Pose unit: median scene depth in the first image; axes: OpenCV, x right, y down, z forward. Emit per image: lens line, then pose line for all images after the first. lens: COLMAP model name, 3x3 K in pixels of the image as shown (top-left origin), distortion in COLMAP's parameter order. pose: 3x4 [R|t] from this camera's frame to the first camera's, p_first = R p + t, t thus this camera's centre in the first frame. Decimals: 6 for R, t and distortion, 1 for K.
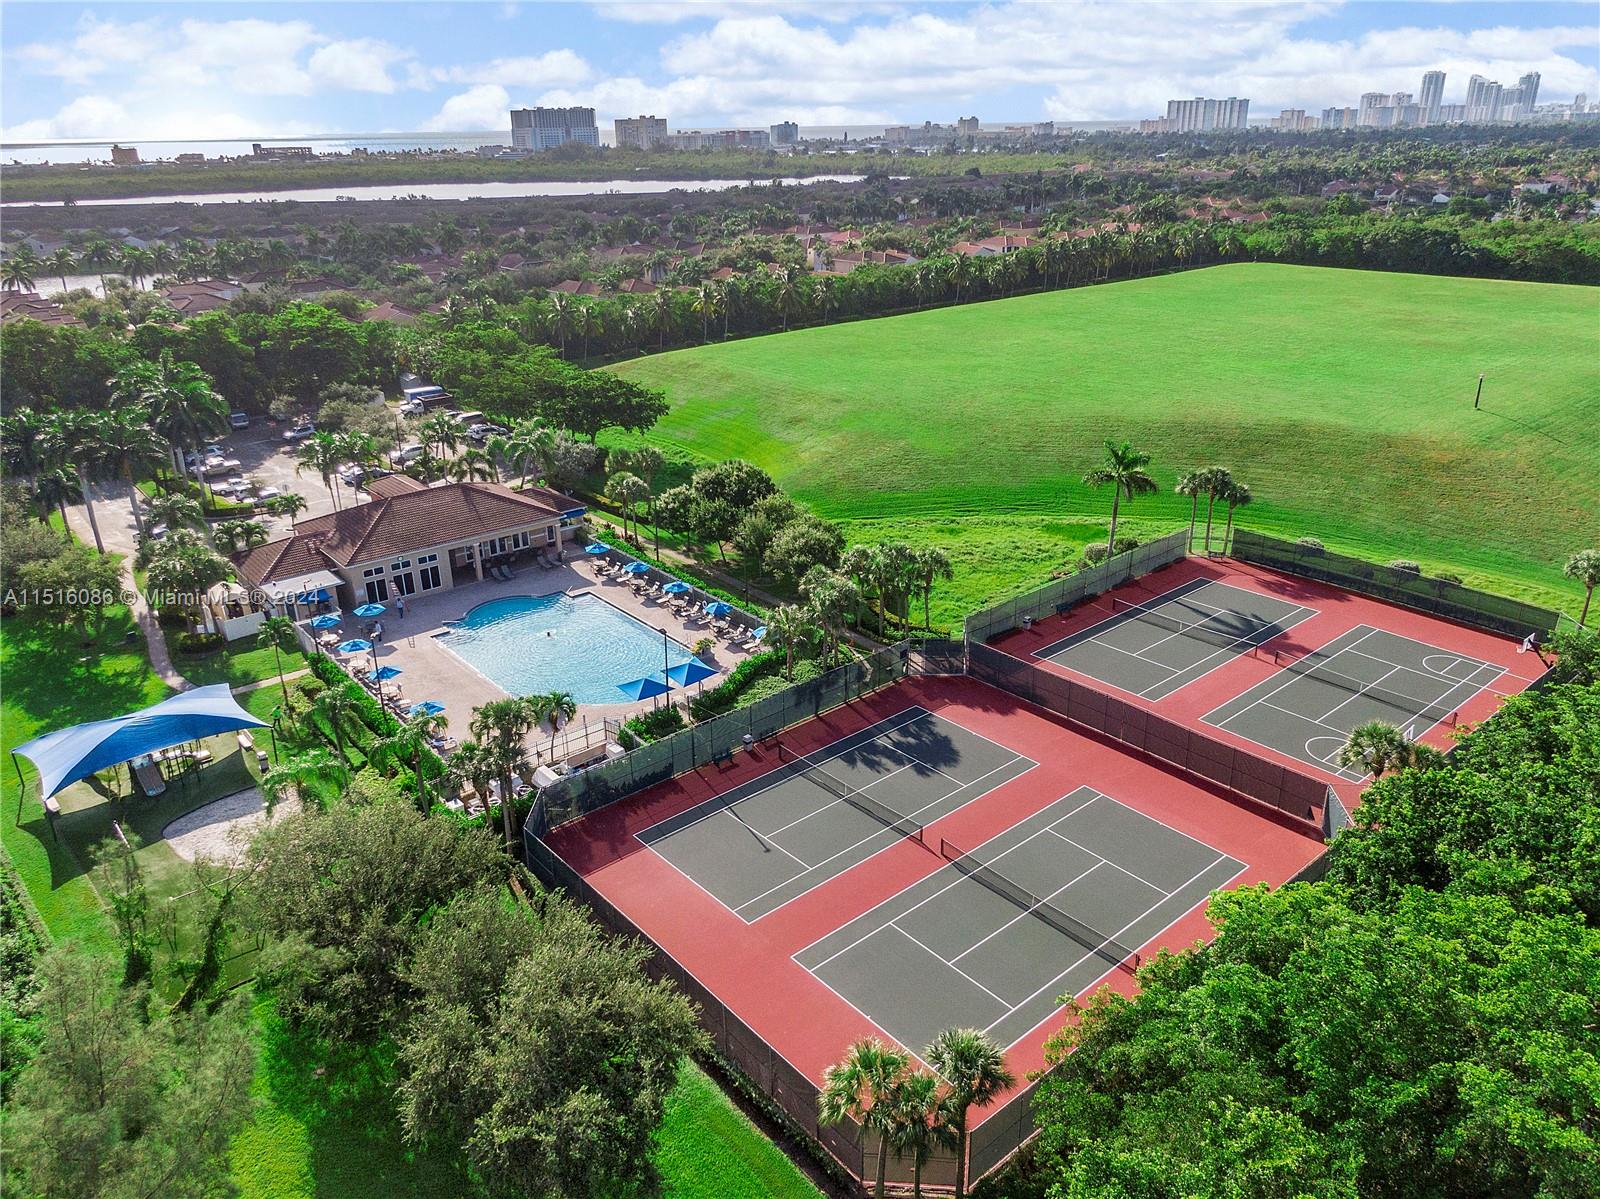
lens RADIAL K [[1158.0, 0, 800.0], [0, 1158.0, 599.5], [0, 0, 1]] dist [0.026448, -0.006207]
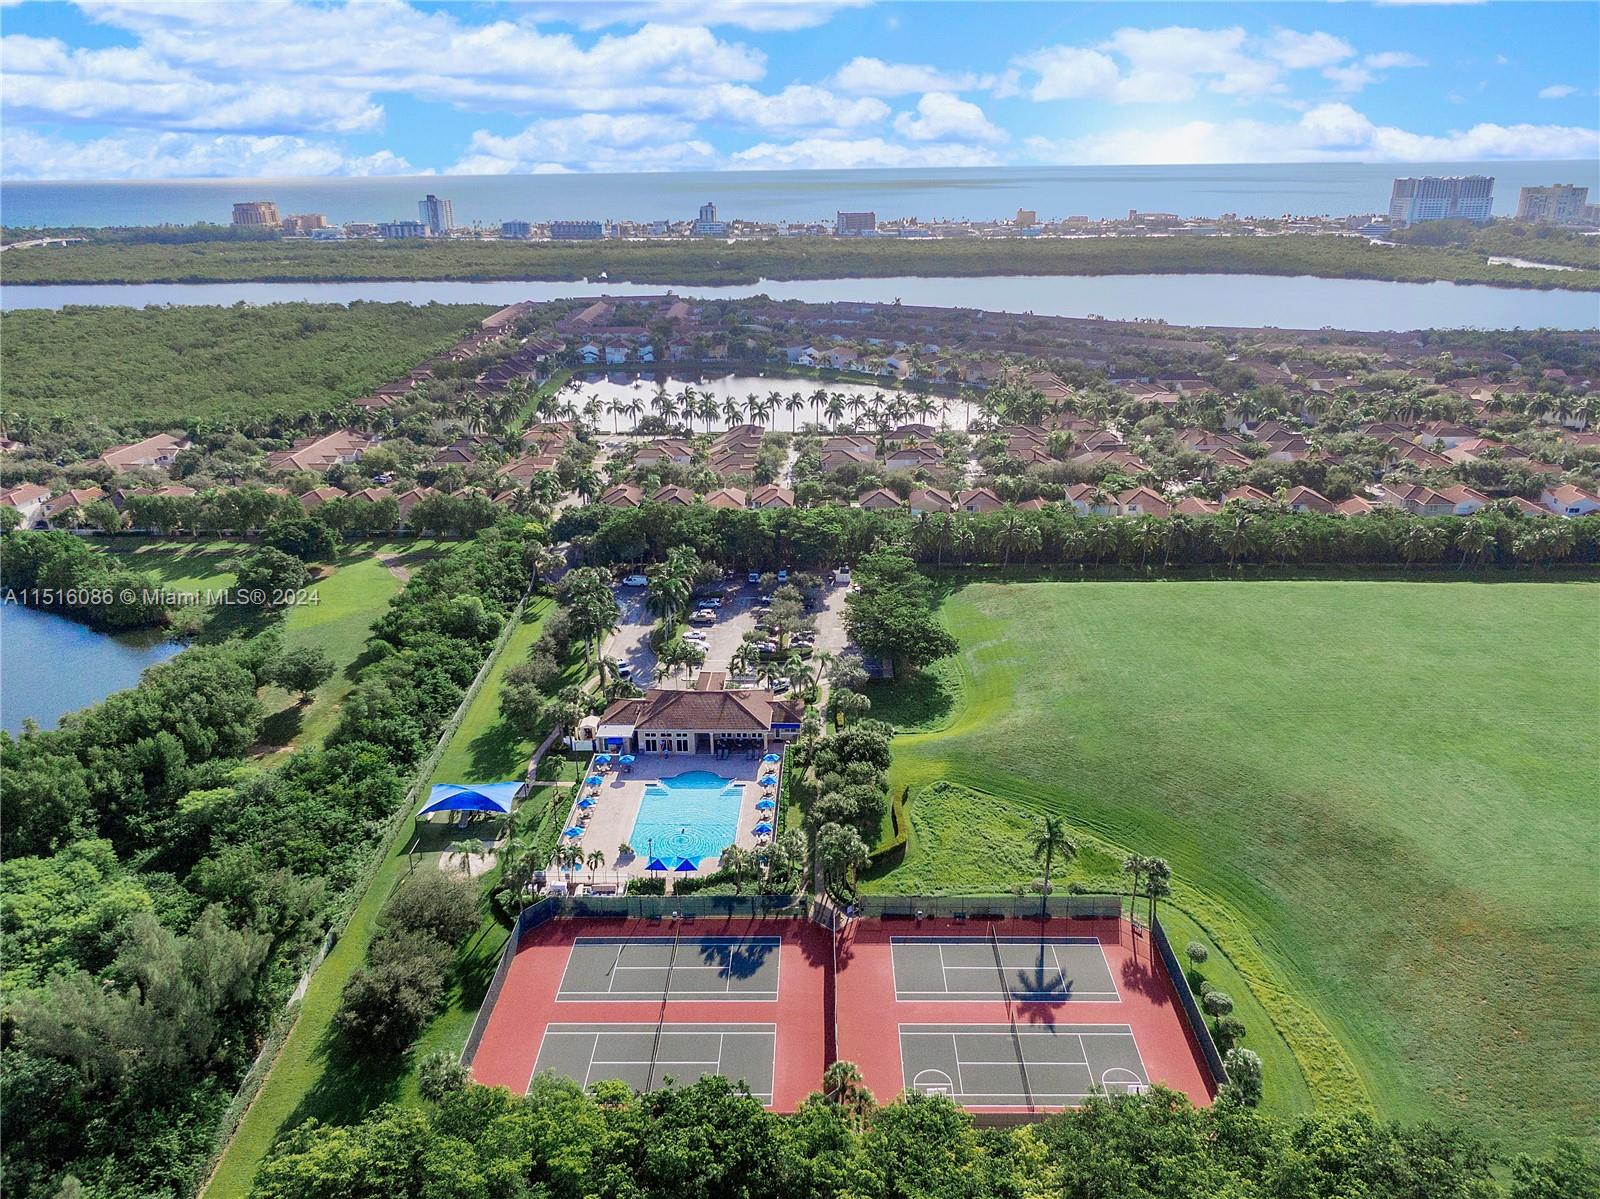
lens RADIAL K [[1158.0, 0, 800.0], [0, 1158.0, 599.5], [0, 0, 1]] dist [0.026448, -0.006207]
pose [[0.743914, 0.242969, -0.622542, 0.902339], [-0.251712, 0.964831, 0.075774, -0.438865], [0.619059, 0.100332, 0.778909, -0.268156]]
